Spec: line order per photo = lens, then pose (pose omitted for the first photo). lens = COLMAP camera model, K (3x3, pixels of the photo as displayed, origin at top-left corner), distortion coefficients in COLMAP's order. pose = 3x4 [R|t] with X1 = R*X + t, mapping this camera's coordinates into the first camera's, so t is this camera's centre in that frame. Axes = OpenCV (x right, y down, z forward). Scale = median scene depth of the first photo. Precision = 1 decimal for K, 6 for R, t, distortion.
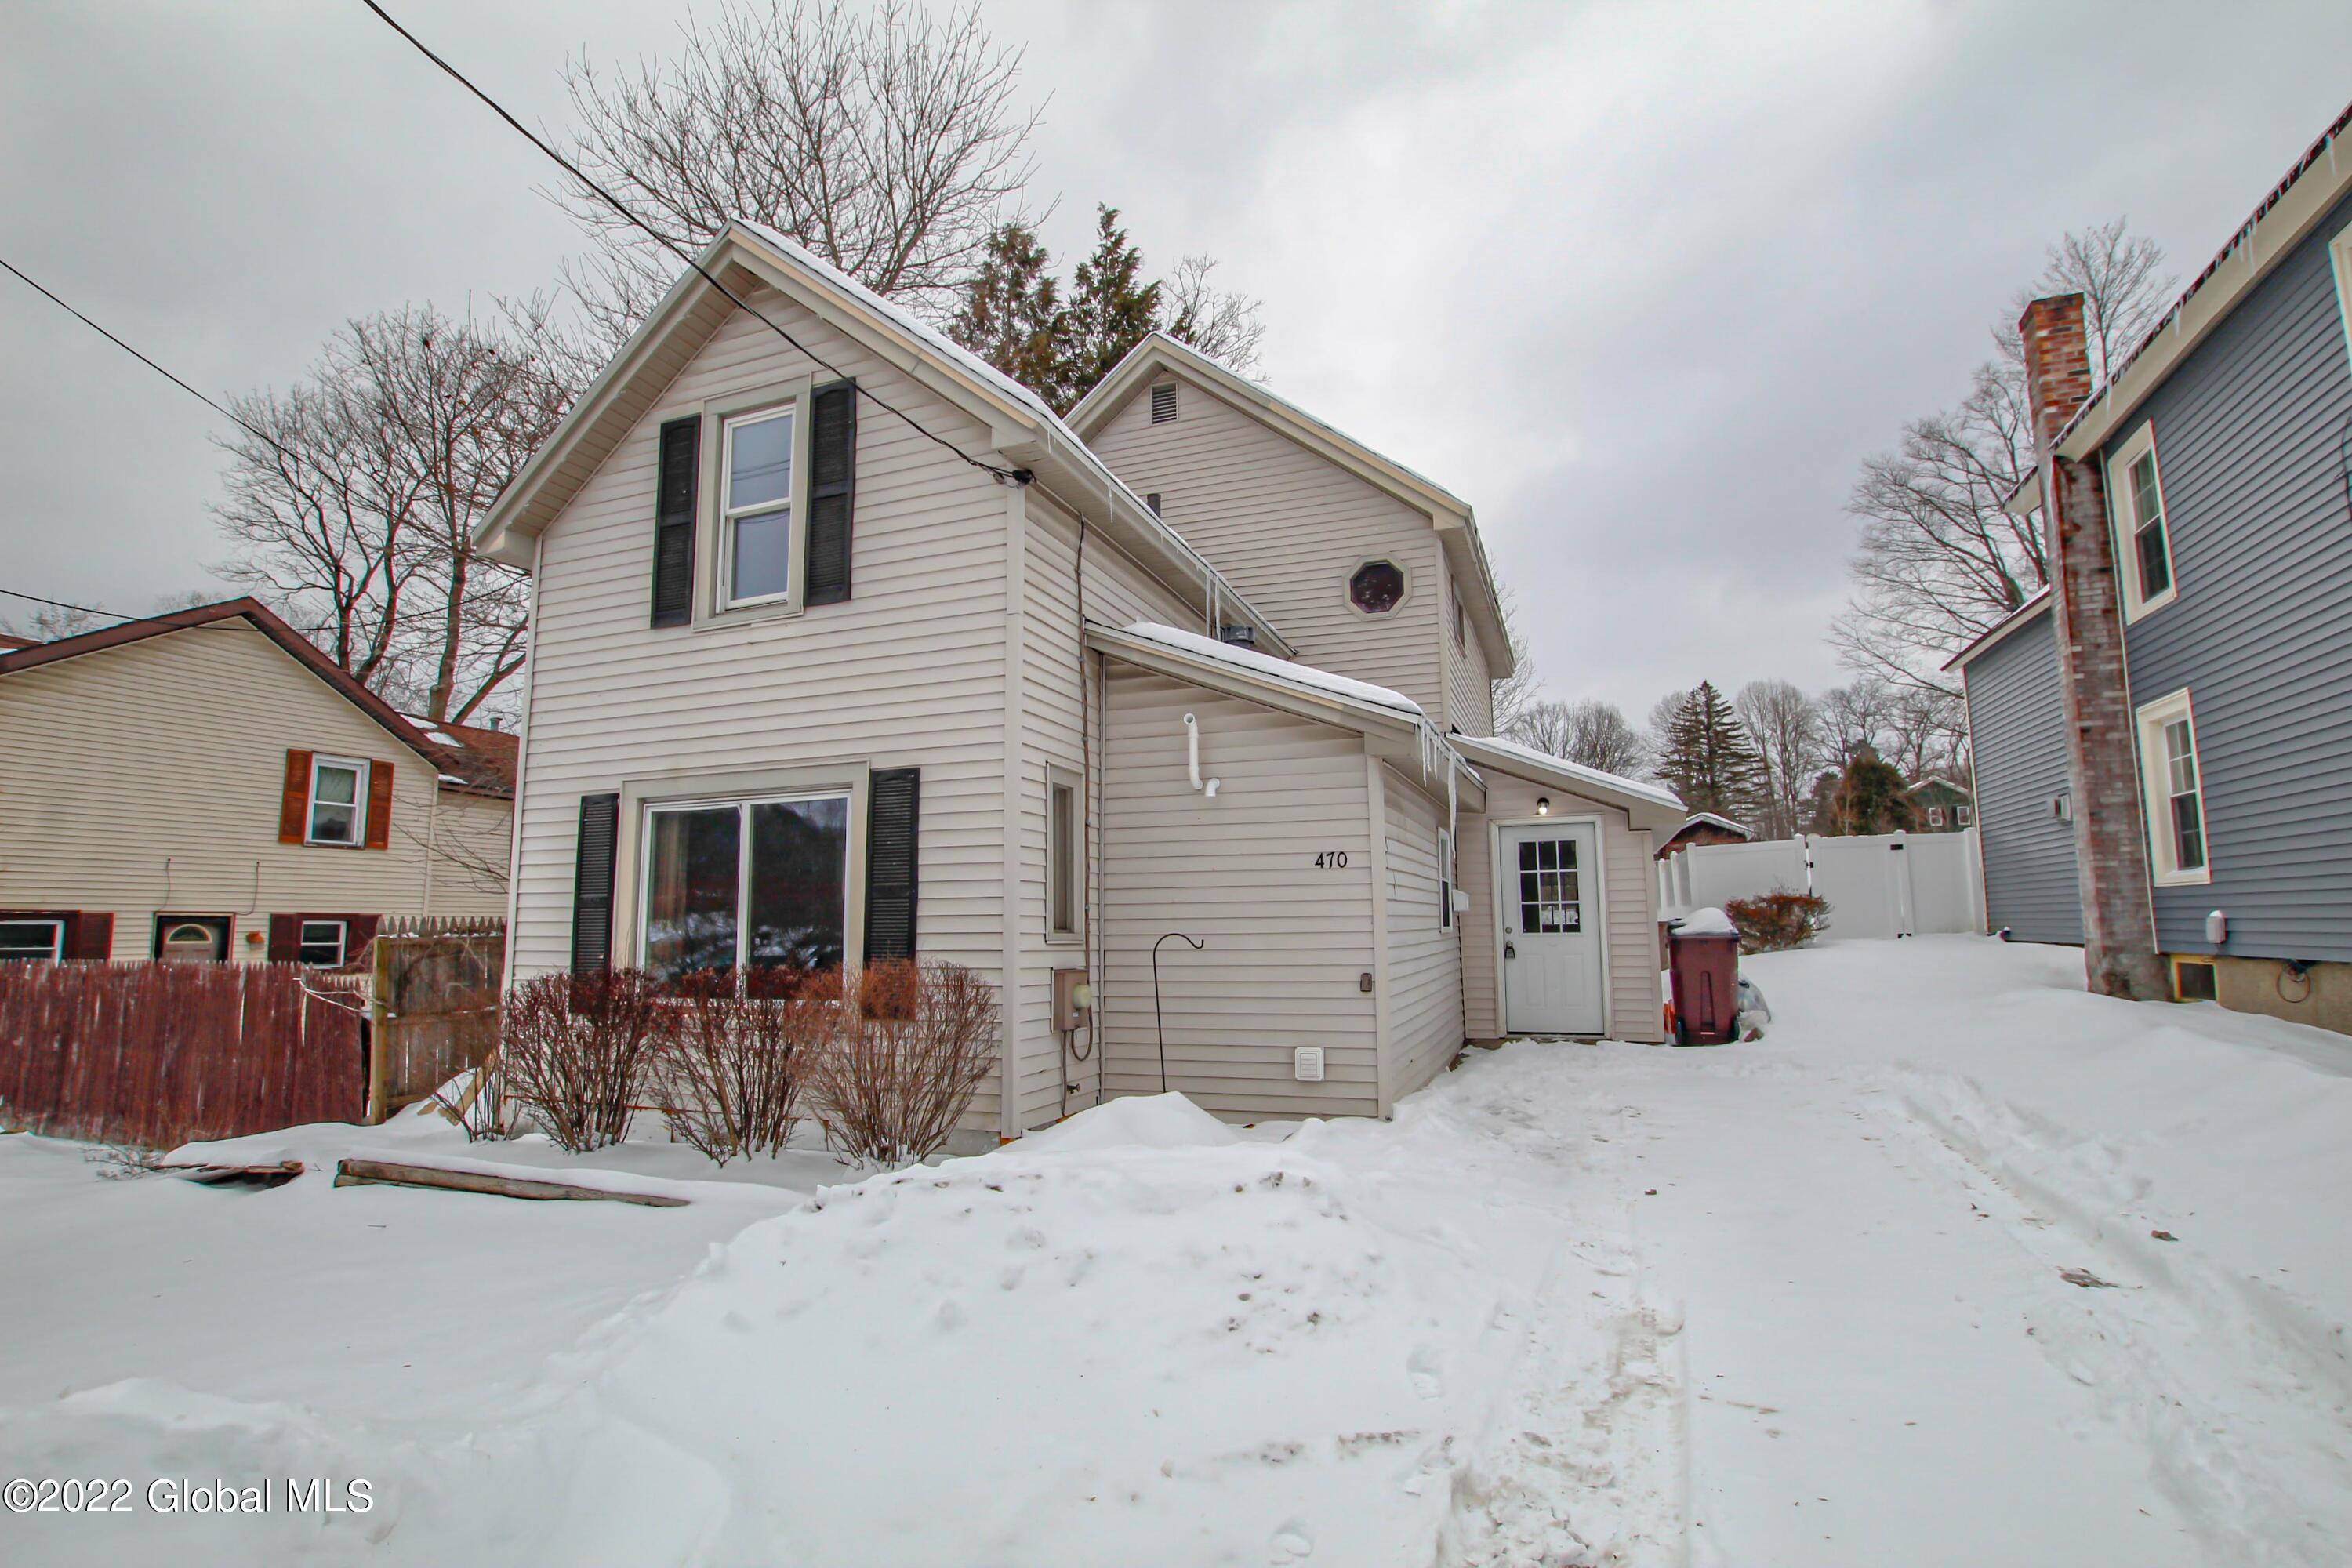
lens RADIAL K [[1087.9, 0, 1178.2], [0, 1087.9, 801.6], [0, 0, 1]] dist [-0.035059, 0.005713]
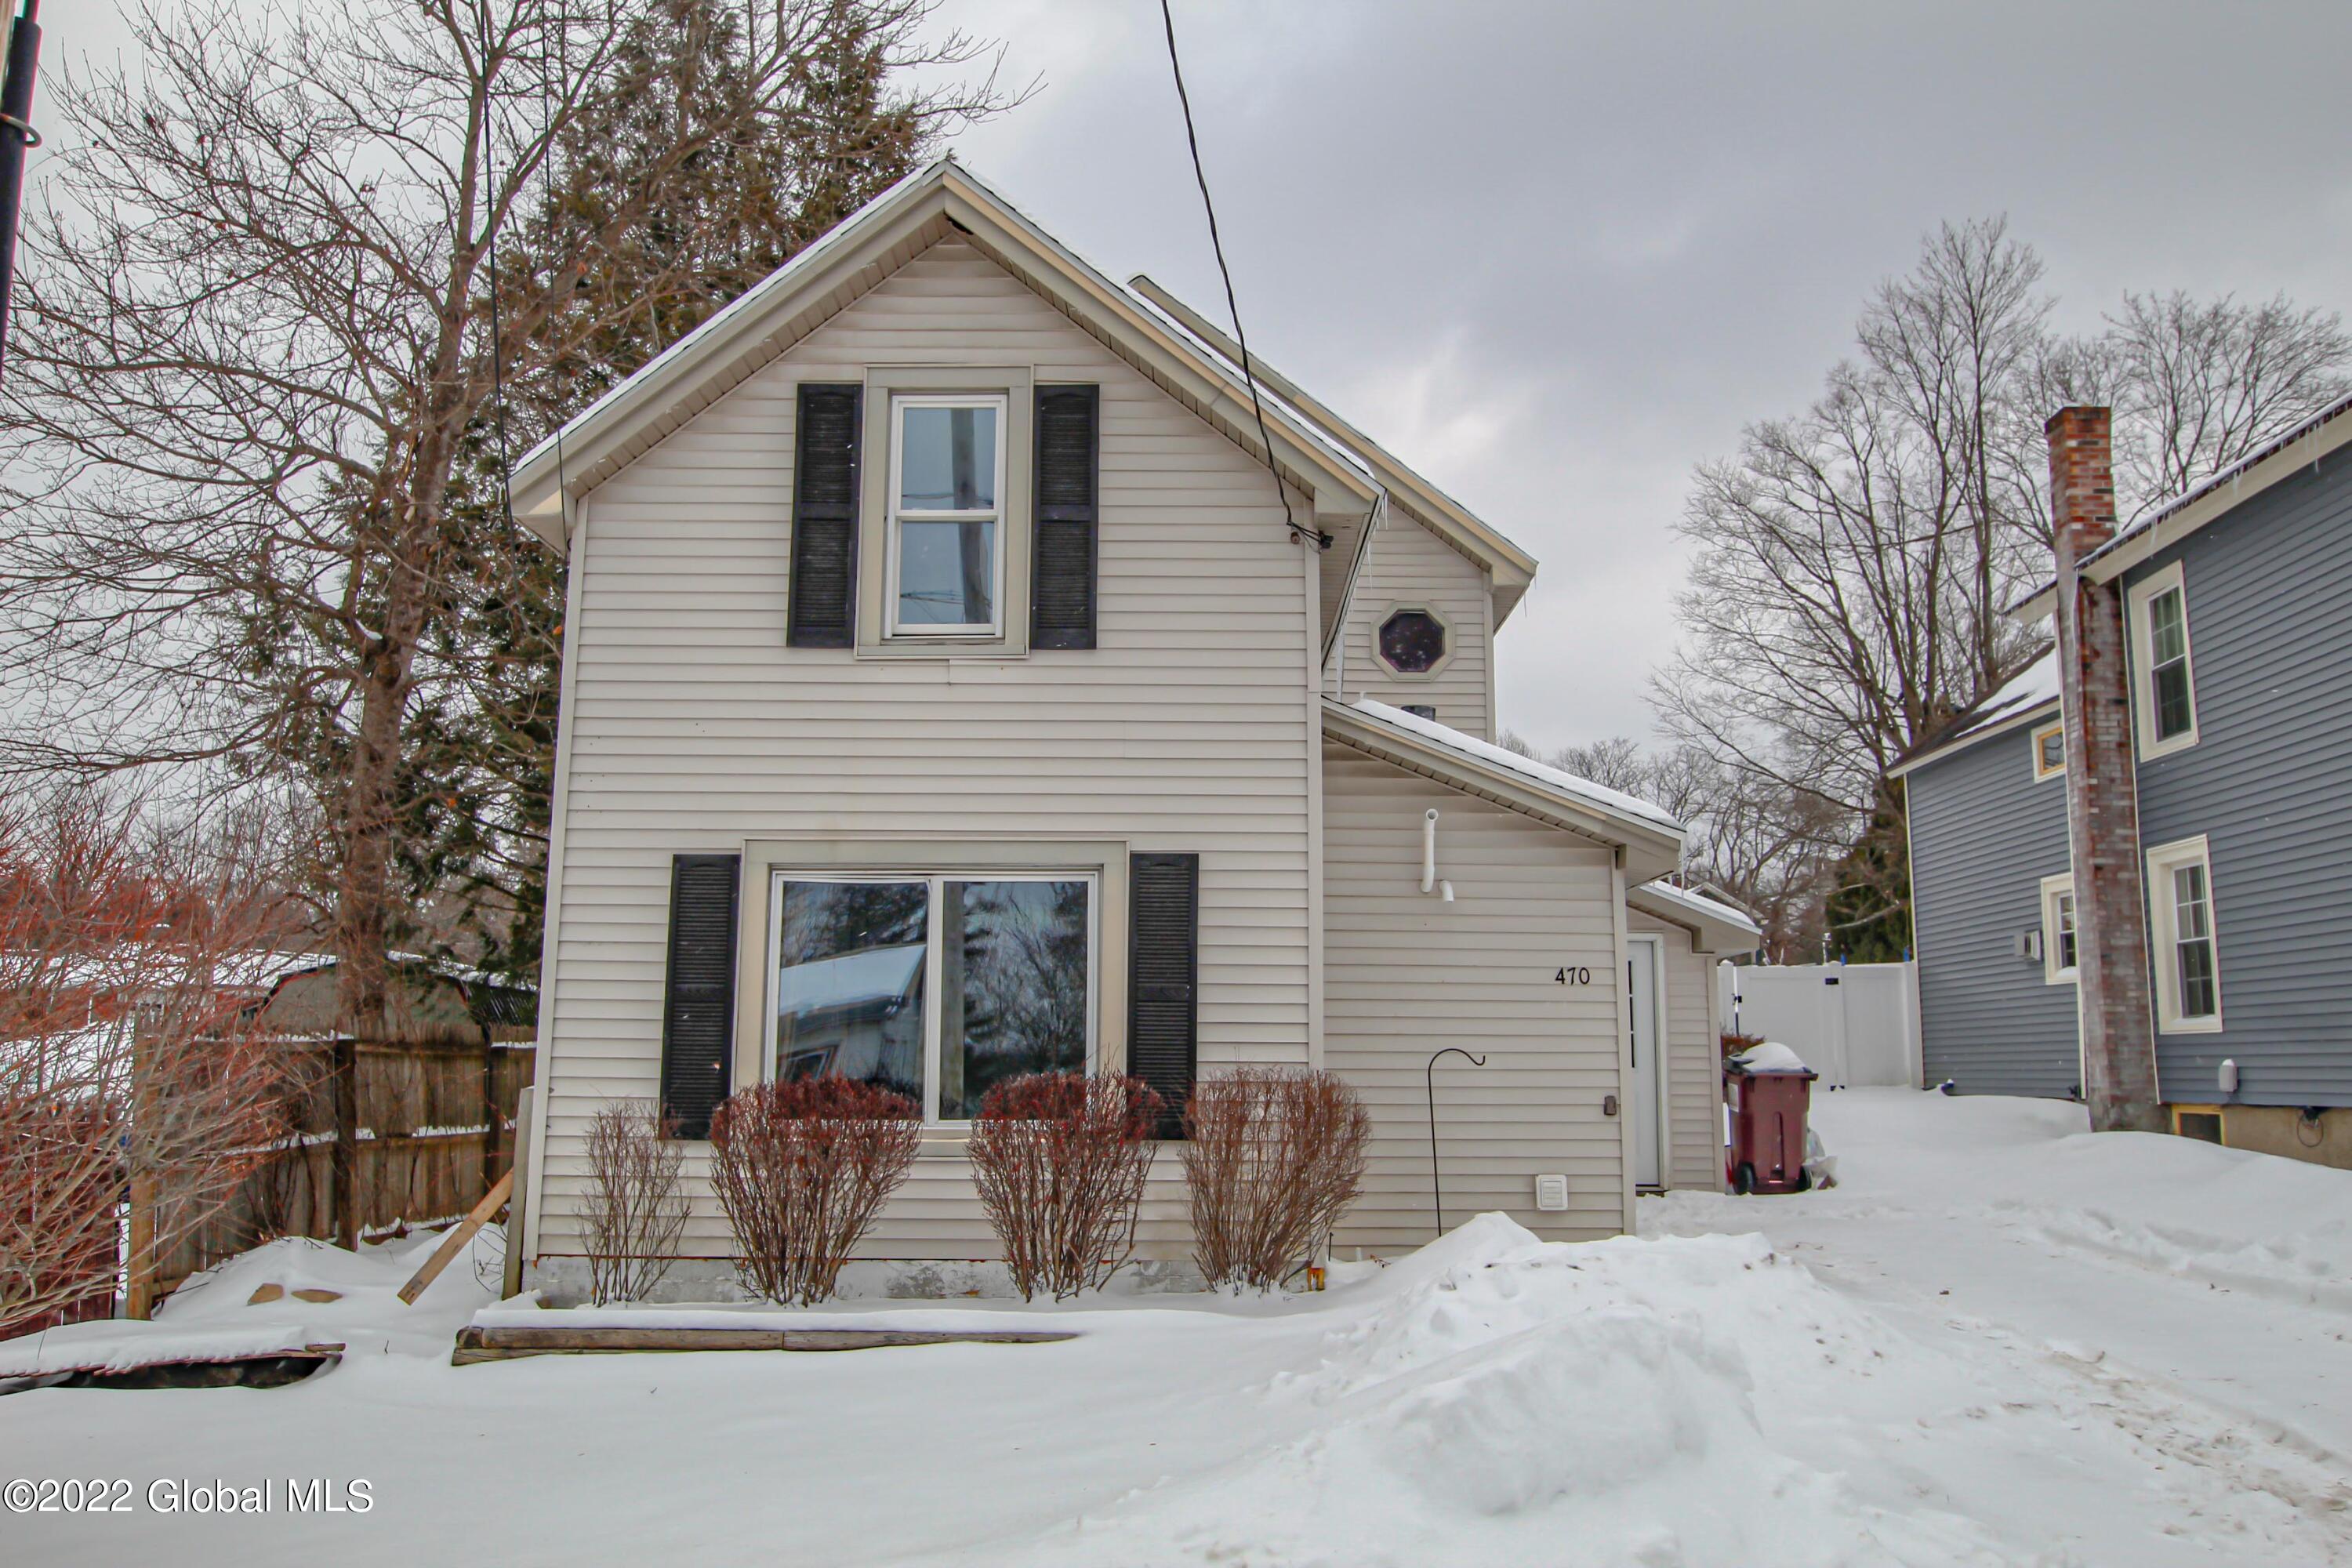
lens RADIAL K [[1813.0, 0, 1175.6], [0, 1813.0, 796.8], [0, 0, 1]] dist [-0.013759, 0.038112]
pose [[0.936133, 0.071207, 0.344361, -0.532335], [-0.057334, 0.997086, -0.050317, -0.001394], [-0.346941, 0.027360, 0.937488, -0.259972]]
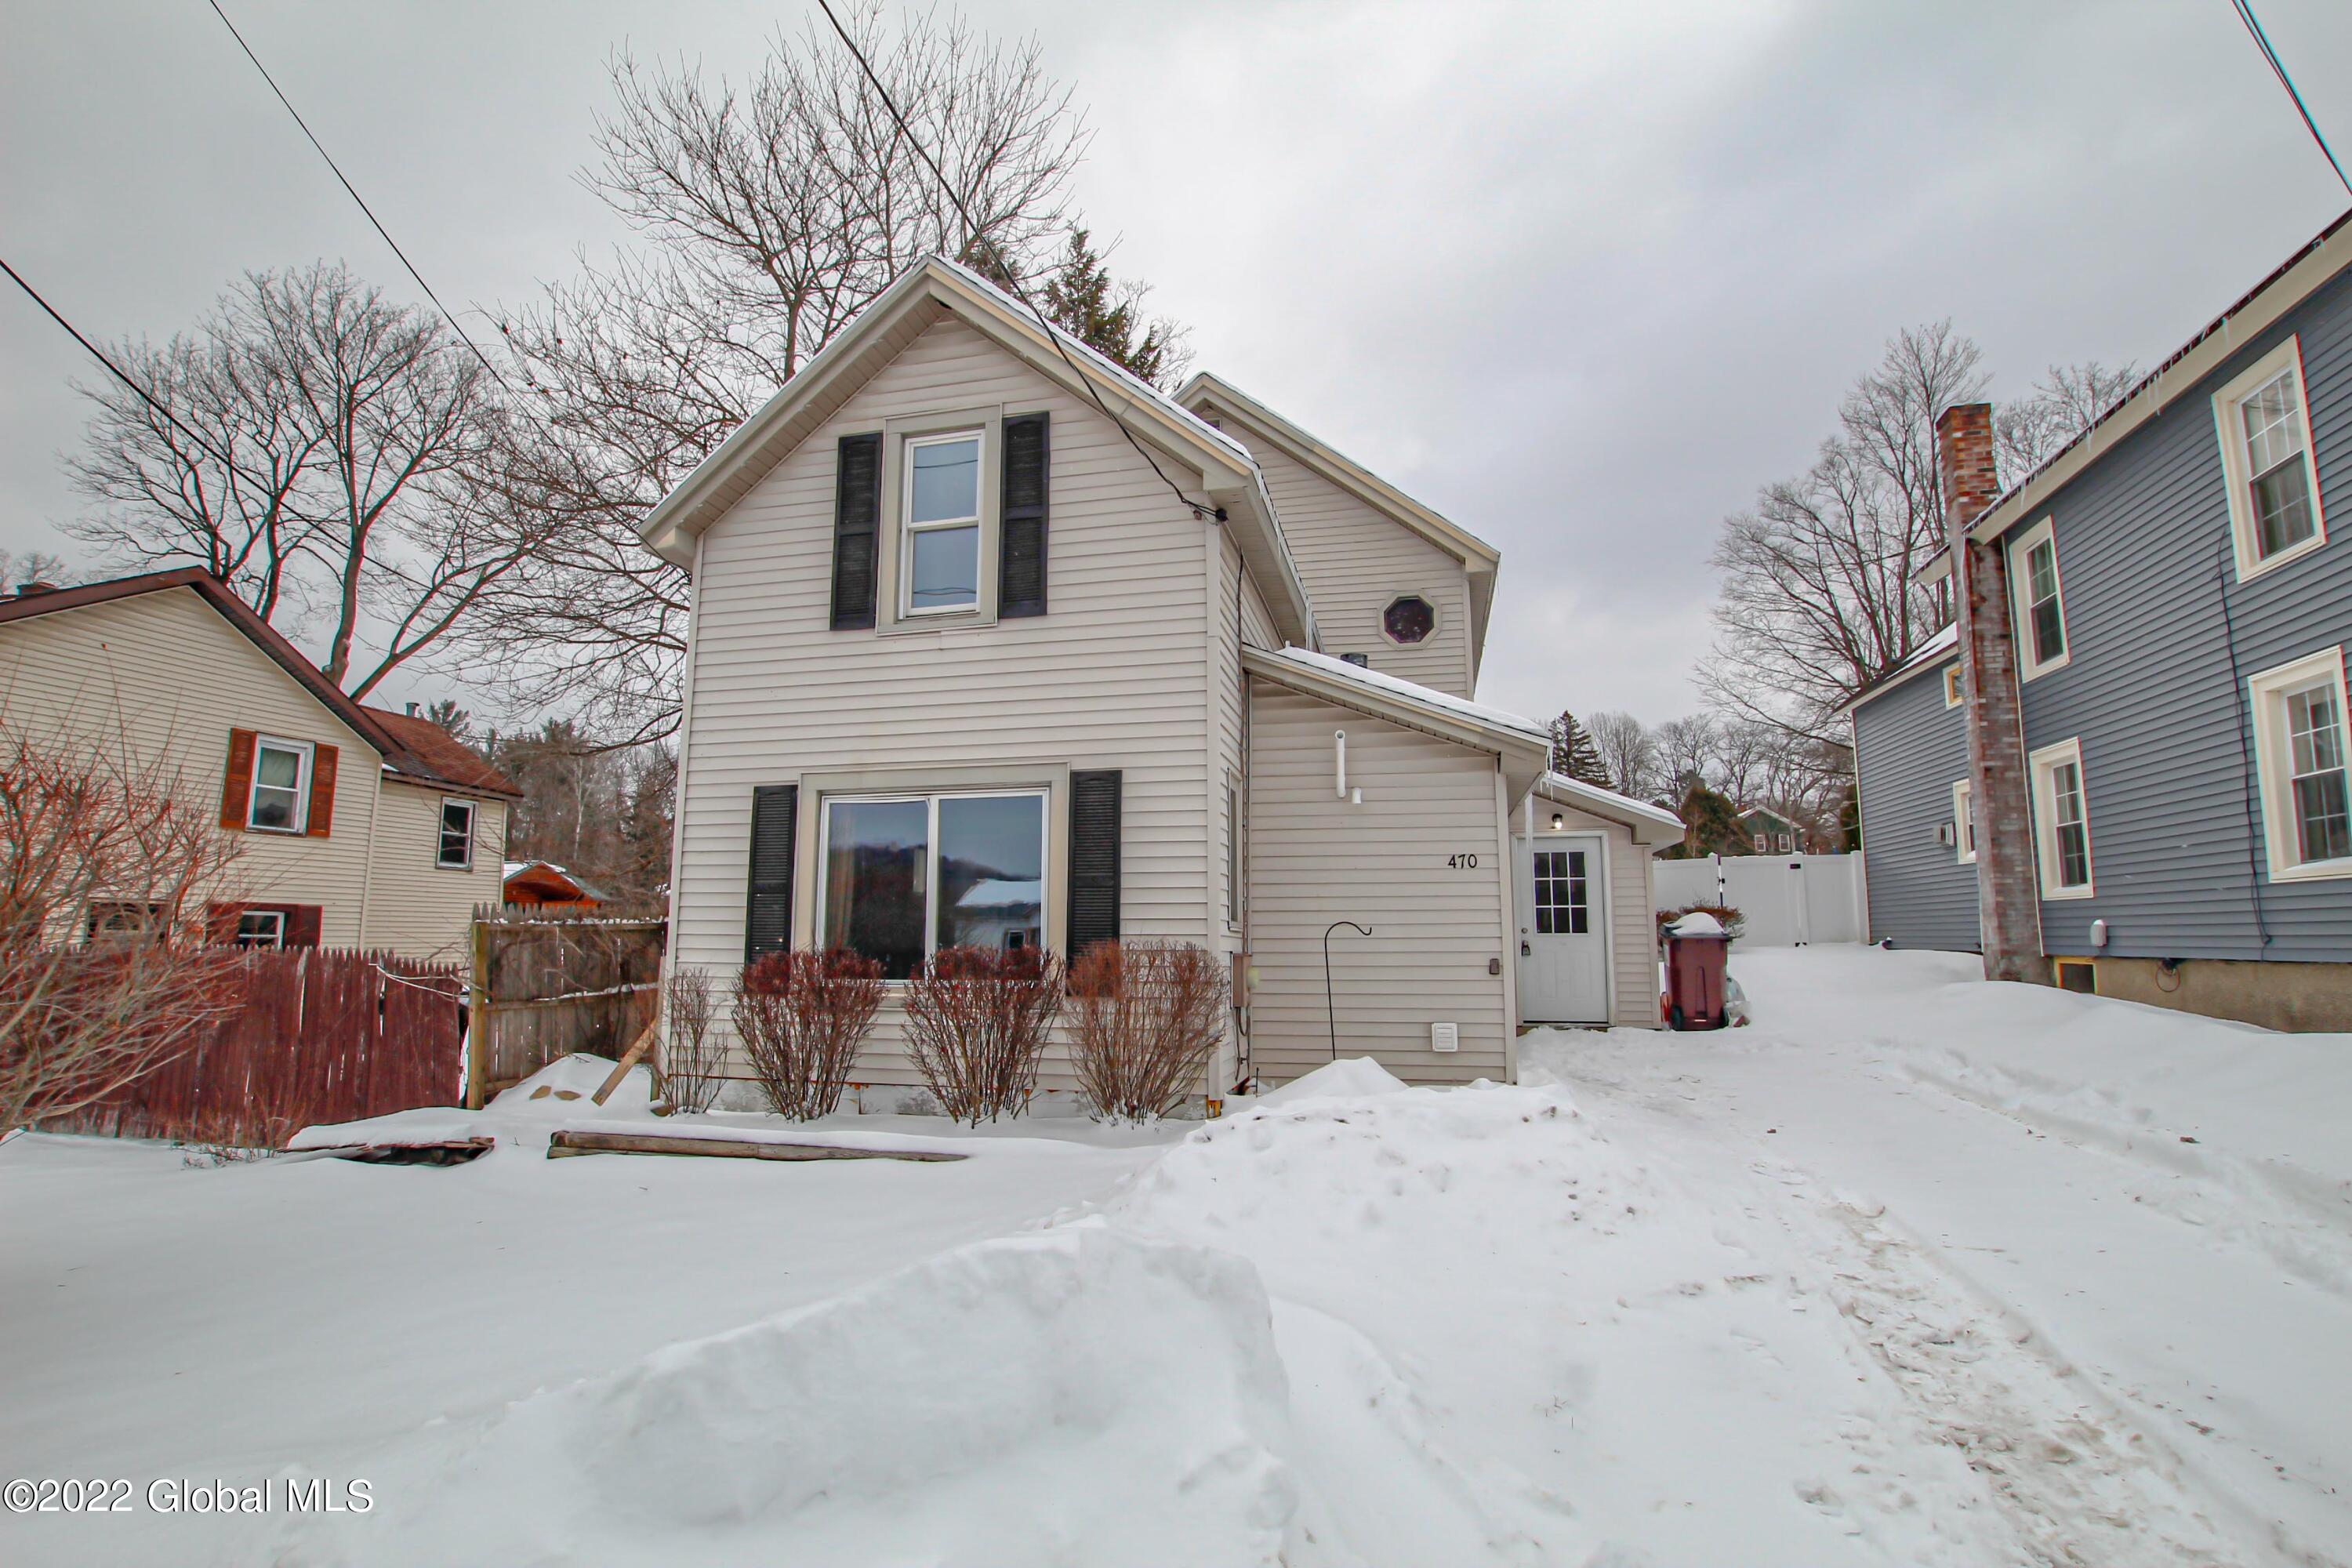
lens RADIAL K [[1087.9, 0, 1178.2], [0, 1087.9, 801.6], [0, 0, 1]] dist [-0.035059, 0.005713]
pose [[0.990898, 0.027768, 0.131718, -0.227268], [-0.026321, 0.999573, -0.012710, 0.009523], [-0.132015, 0.009127, 0.991206, -0.077007]]
